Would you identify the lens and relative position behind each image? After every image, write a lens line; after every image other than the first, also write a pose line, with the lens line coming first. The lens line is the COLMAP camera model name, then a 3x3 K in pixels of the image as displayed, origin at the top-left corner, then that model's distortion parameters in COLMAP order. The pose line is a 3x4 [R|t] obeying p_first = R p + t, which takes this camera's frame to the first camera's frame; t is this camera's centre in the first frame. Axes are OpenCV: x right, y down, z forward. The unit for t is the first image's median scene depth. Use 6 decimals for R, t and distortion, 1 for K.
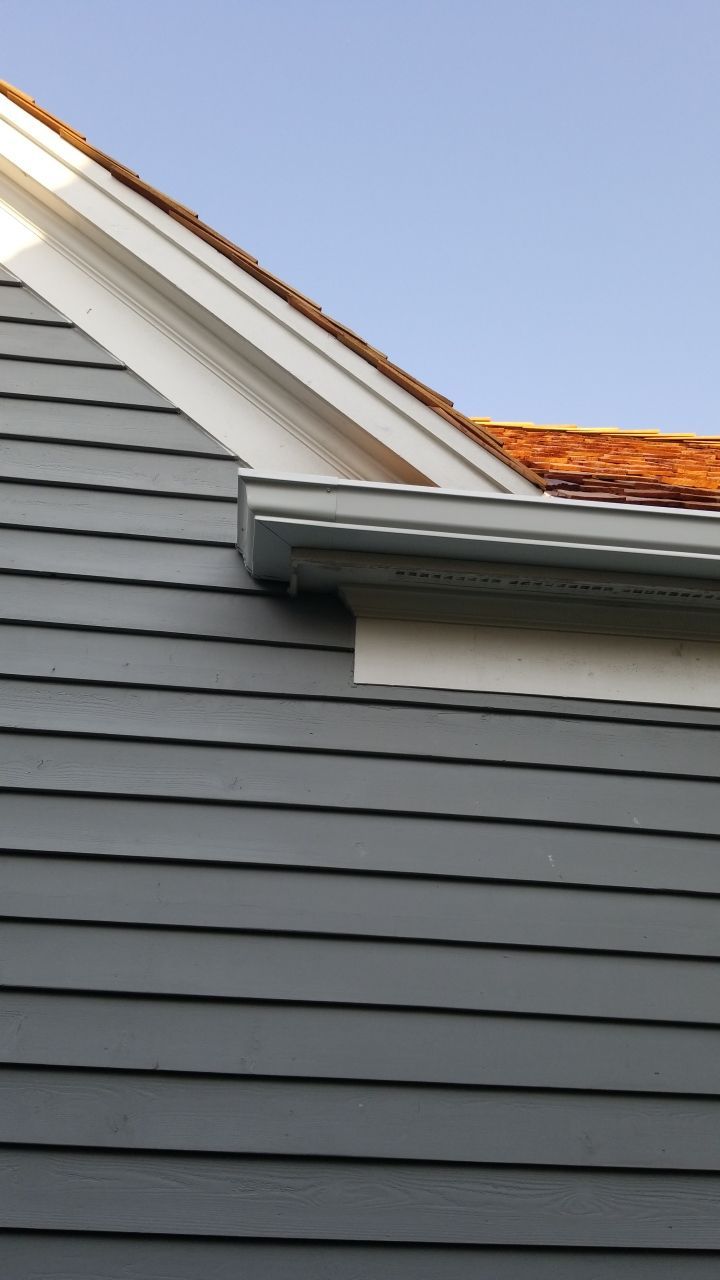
lens RADIAL K [[981.1, 0, 366.5], [0, 981.1, 673.8], [0, 0, 1]] dist [0.074951, -0.131028]
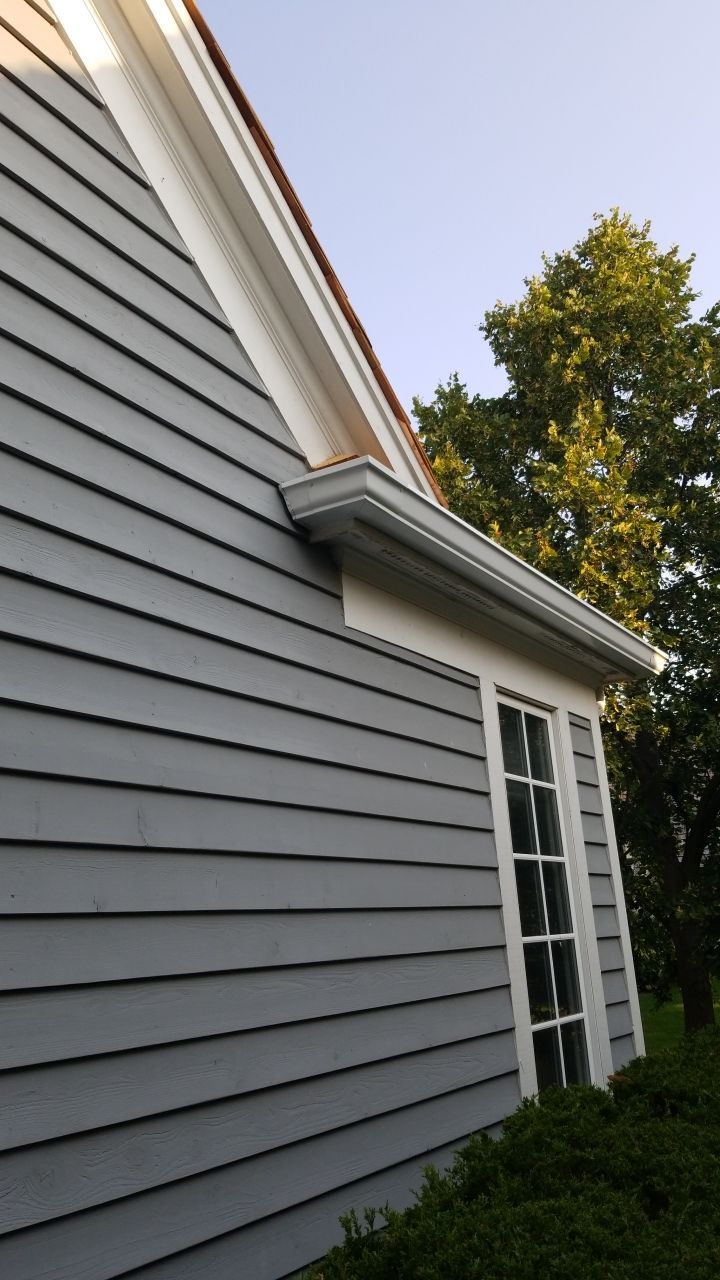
lens RADIAL K [[981.1, 0, 366.5], [0, 981.1, 673.8], [0, 0, 1]] dist [0.074951, -0.131028]
pose [[0.625311, 0.136615, 0.768324, -0.981613], [-0.283228, 0.957154, 0.060318, -0.015503], [-0.727164, -0.255328, 0.637212, 0.116752]]
